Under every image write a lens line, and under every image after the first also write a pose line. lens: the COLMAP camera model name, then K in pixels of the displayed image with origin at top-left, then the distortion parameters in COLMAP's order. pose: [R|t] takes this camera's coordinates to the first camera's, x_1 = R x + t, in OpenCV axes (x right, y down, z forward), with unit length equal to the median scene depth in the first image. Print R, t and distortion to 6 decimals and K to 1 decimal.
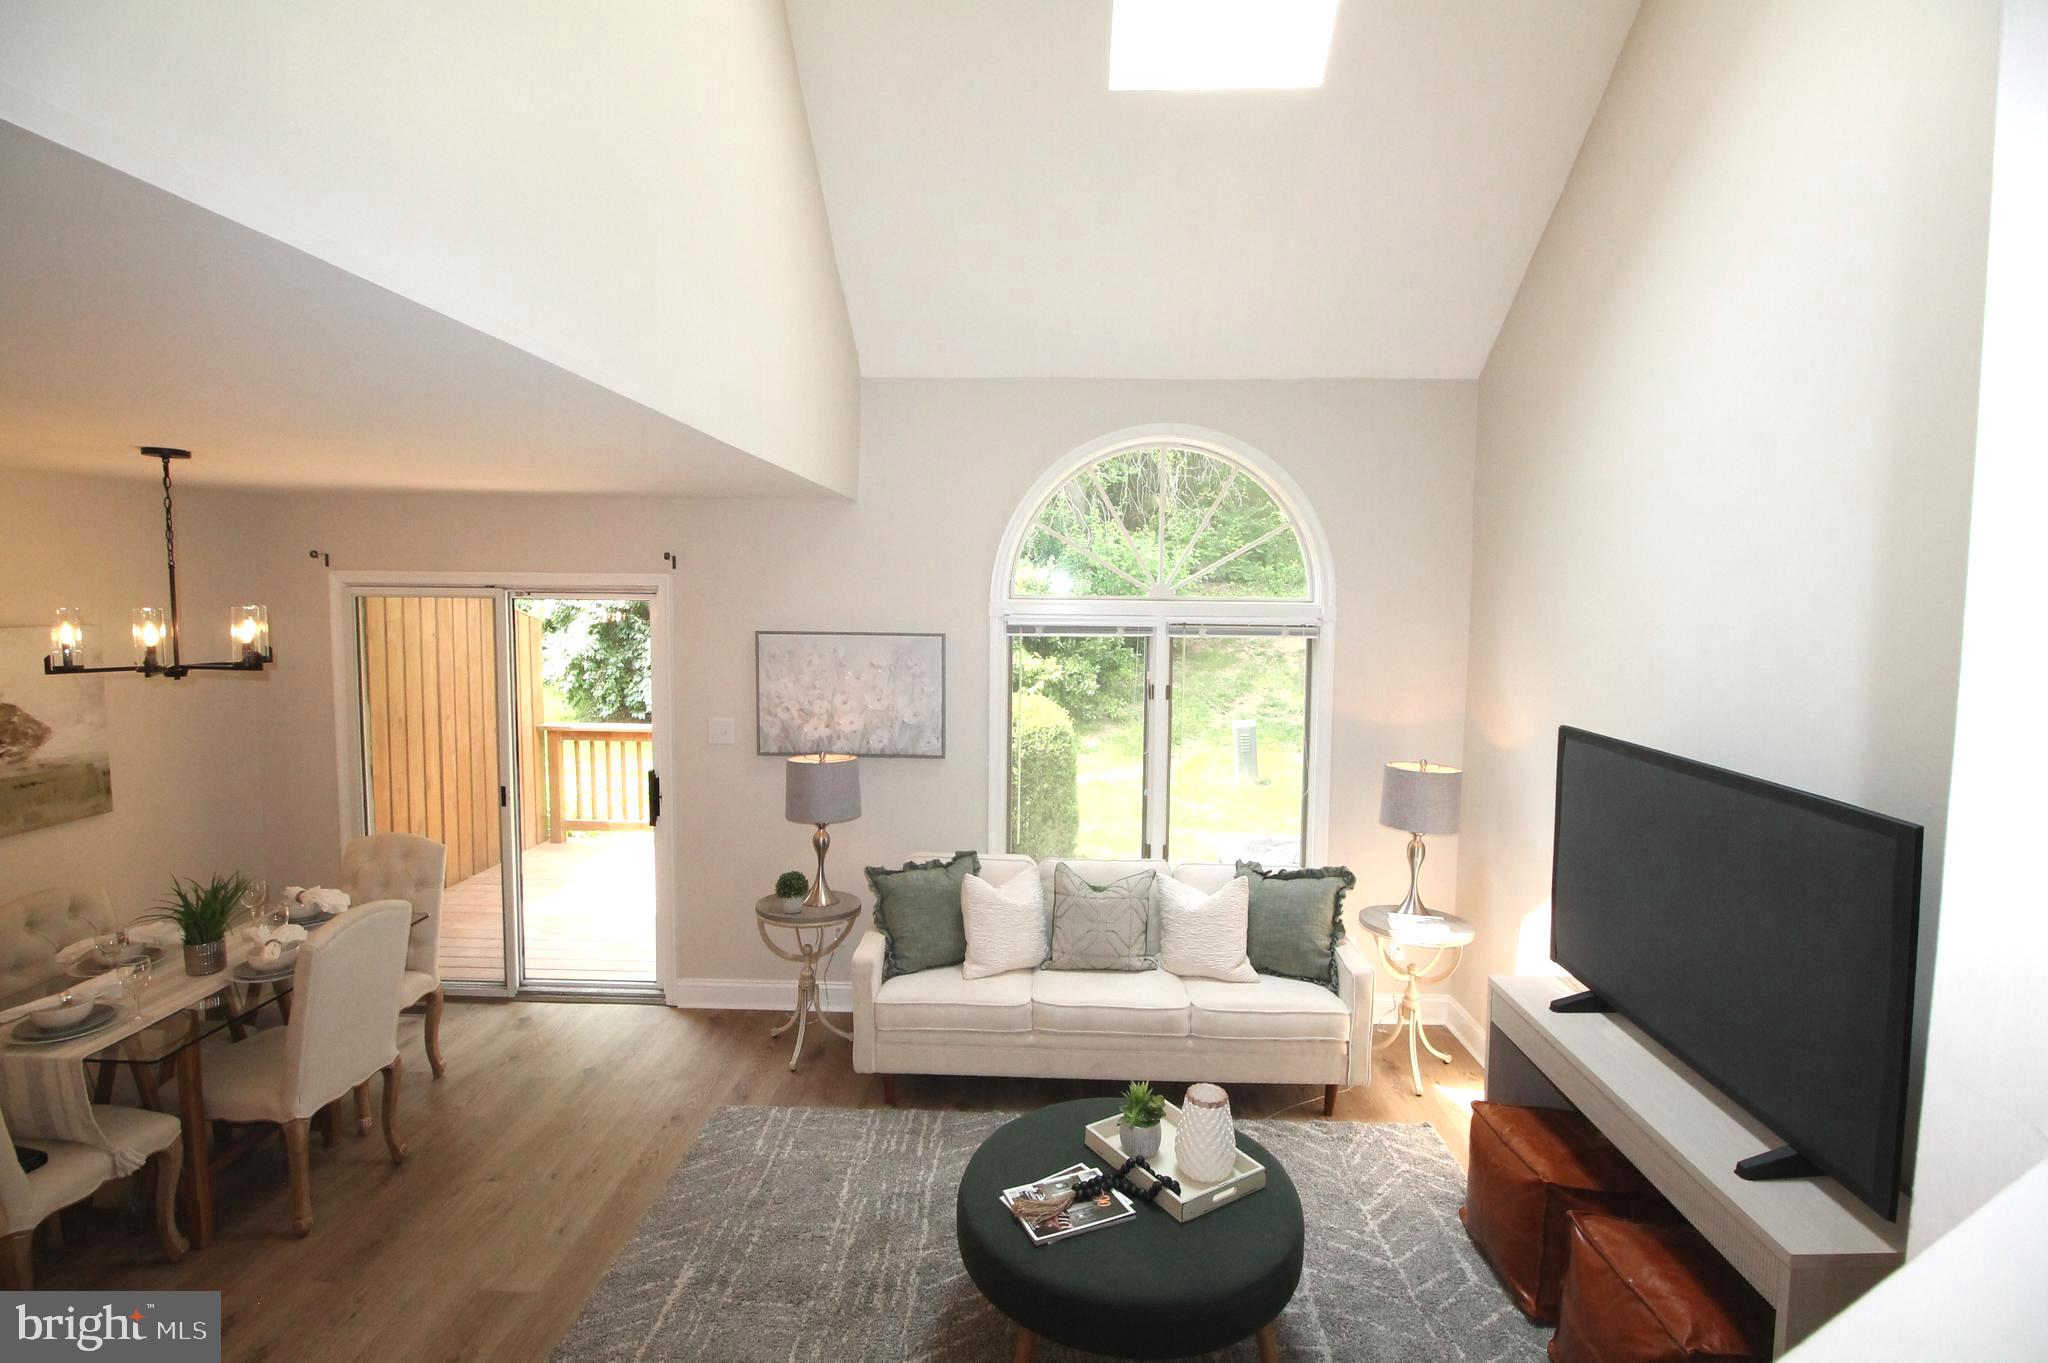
lens RADIAL K [[965.9, 0, 1027.4], [0, 965.9, 669.4], [0, 0, 1]] dist [-0.005066, -0.009787]
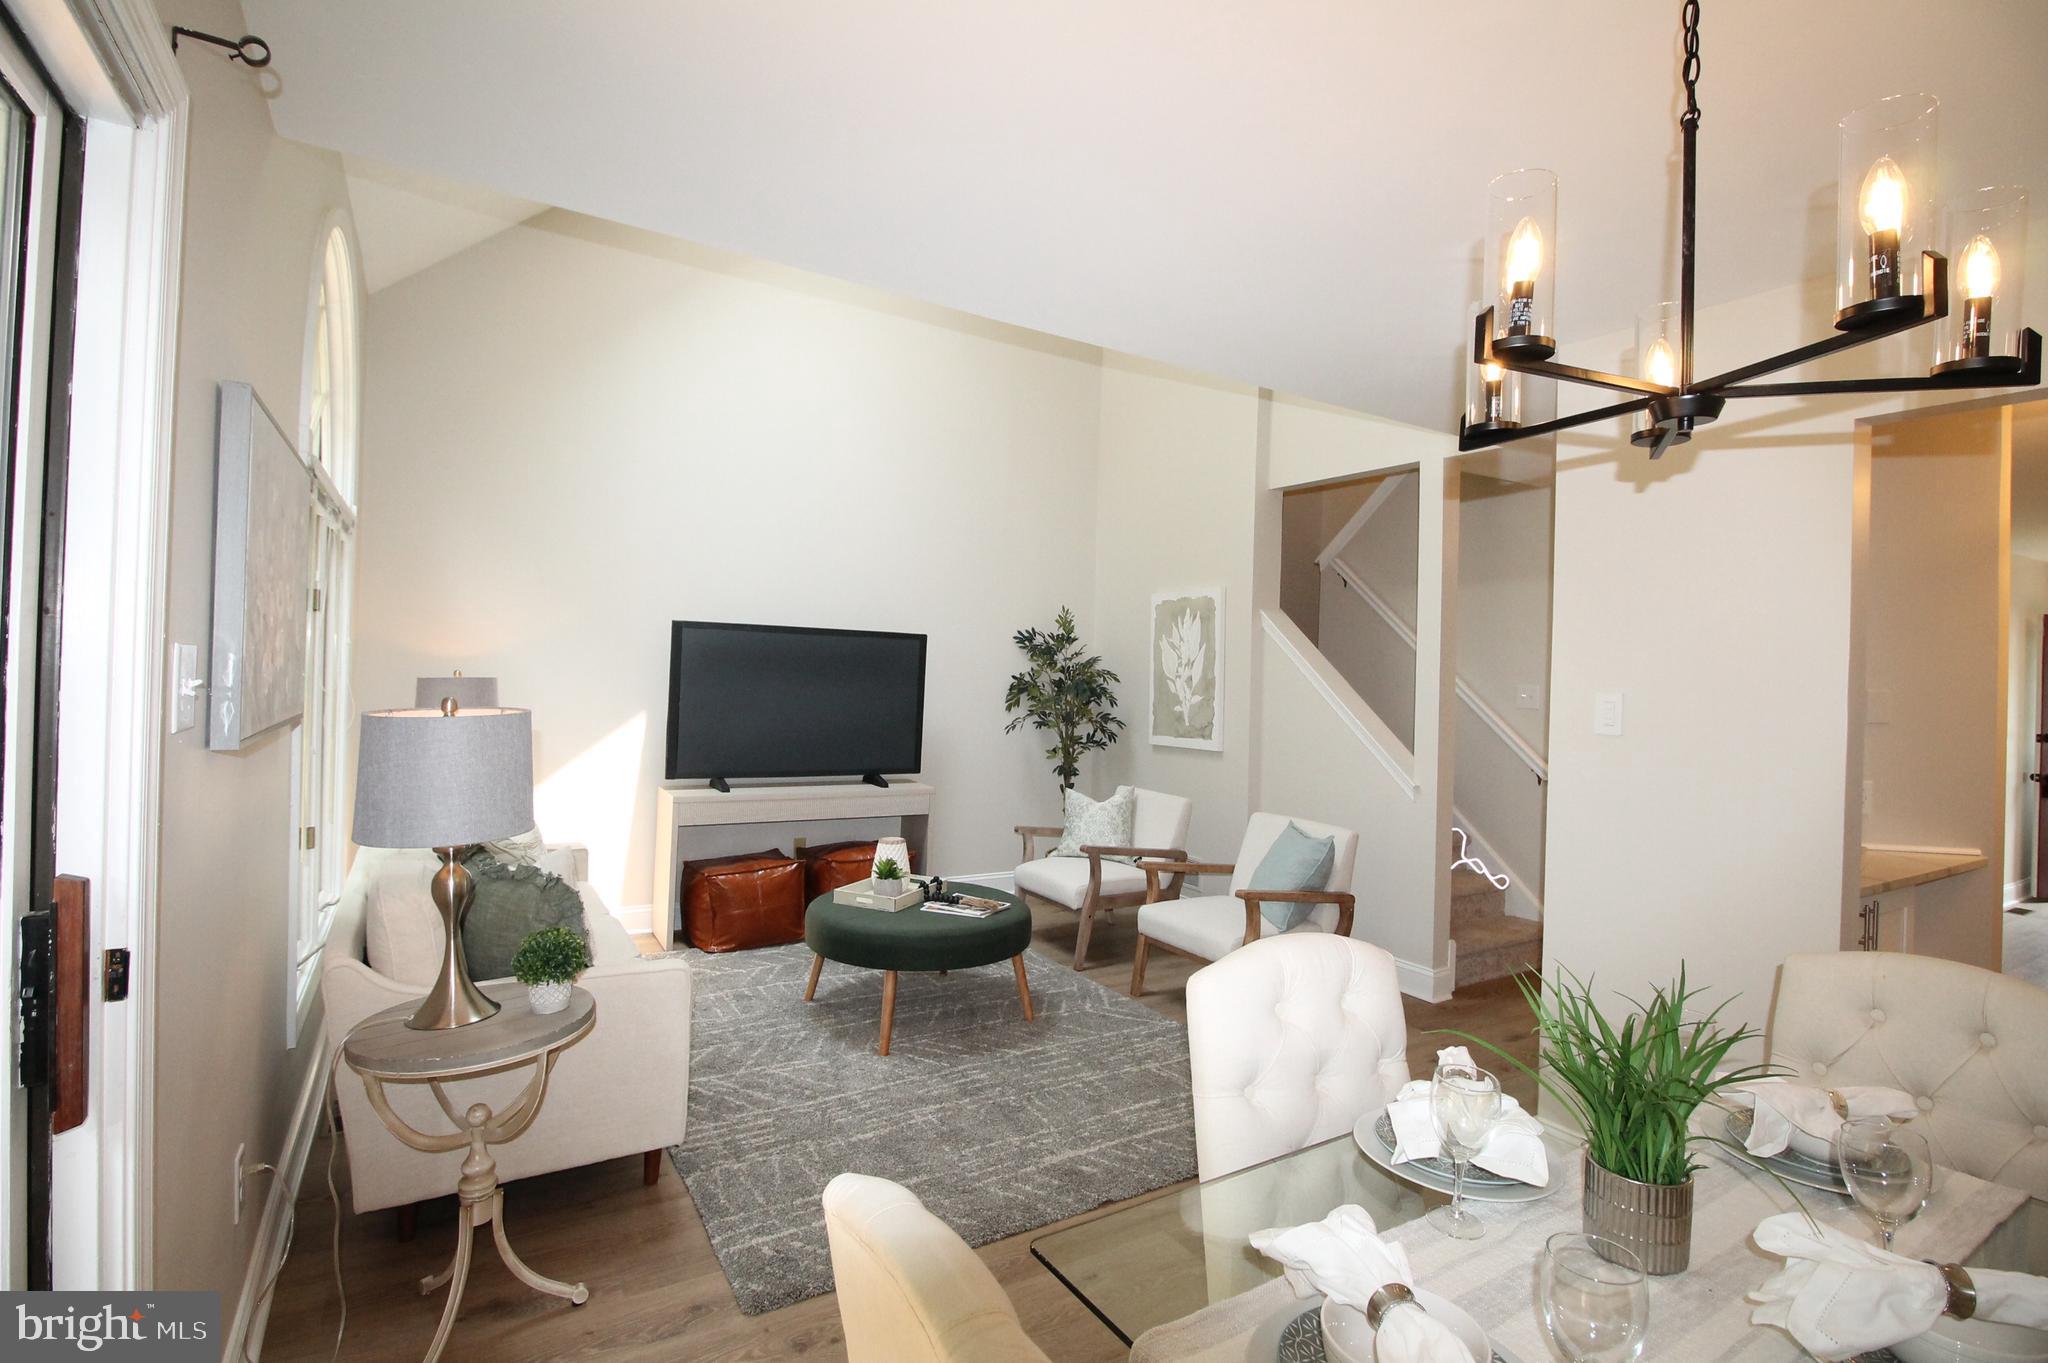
lens RADIAL K [[965.9, 0, 1027.4], [0, 965.9, 668.9], [0, 0, 1]] dist [-0.005066, -0.009787]
pose [[-0.545094, -0.027162, 0.837935, -0.830669], [0.026276, 0.998431, 0.049458, 0.059111], [-0.837963, 0.048977, -0.543525, 1.101882]]
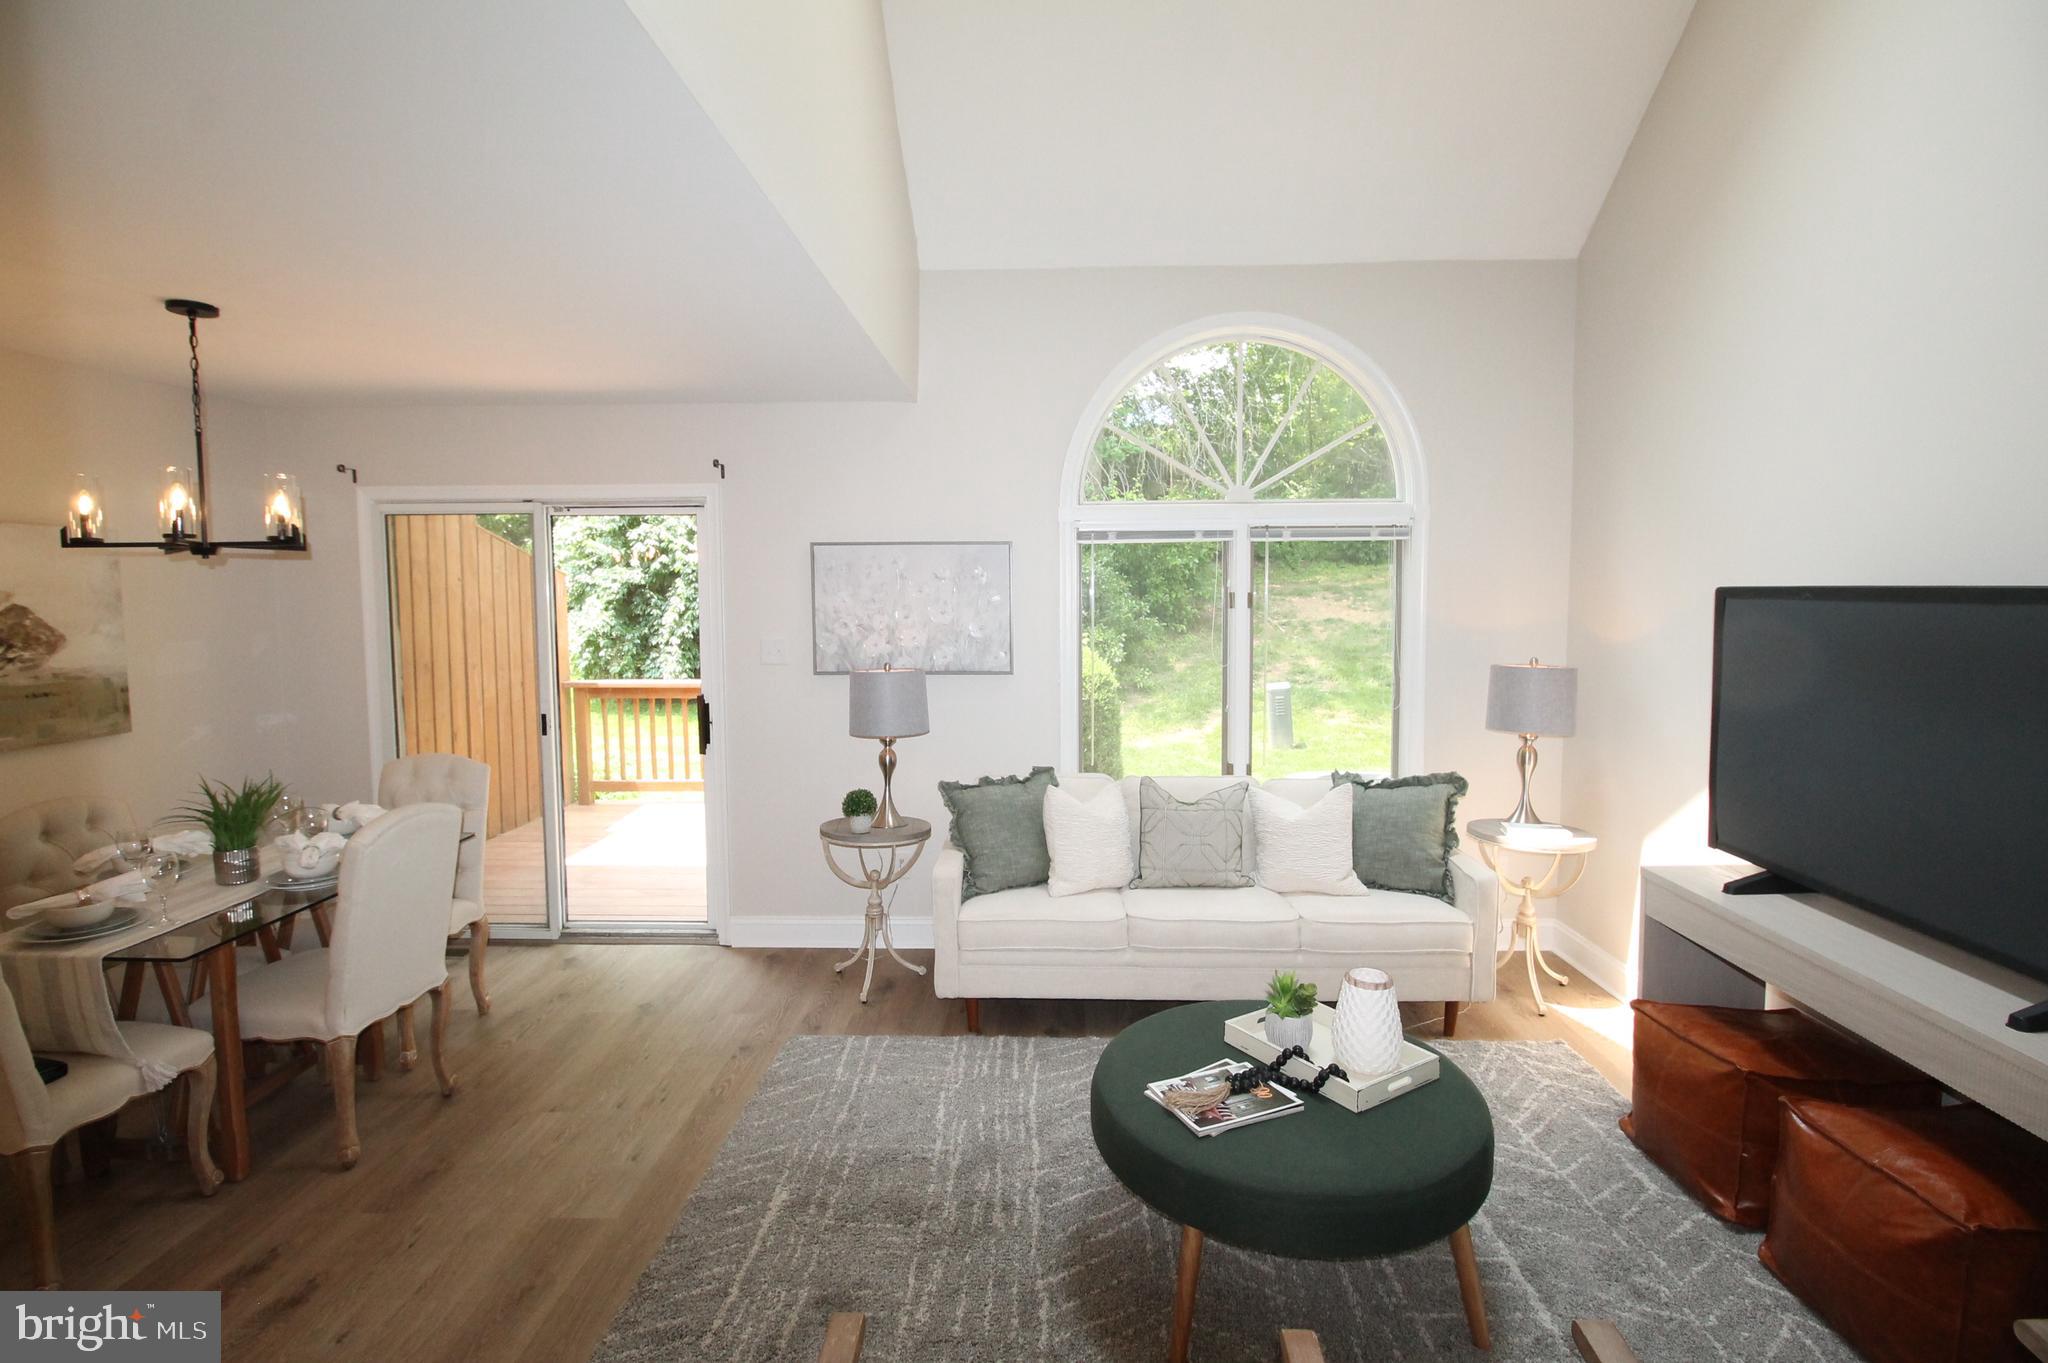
lens RADIAL K [[965.9, 0, 1025.8], [0, 965.9, 662.0], [0, 0, 1]] dist [-0.005066, -0.009787]
pose [[0.999870, -0.015922, -0.002445, -0.082698], [0.015904, 0.999850, -0.006897, 0.100176], [0.002555, 0.006857, 0.999973, 0.069615]]
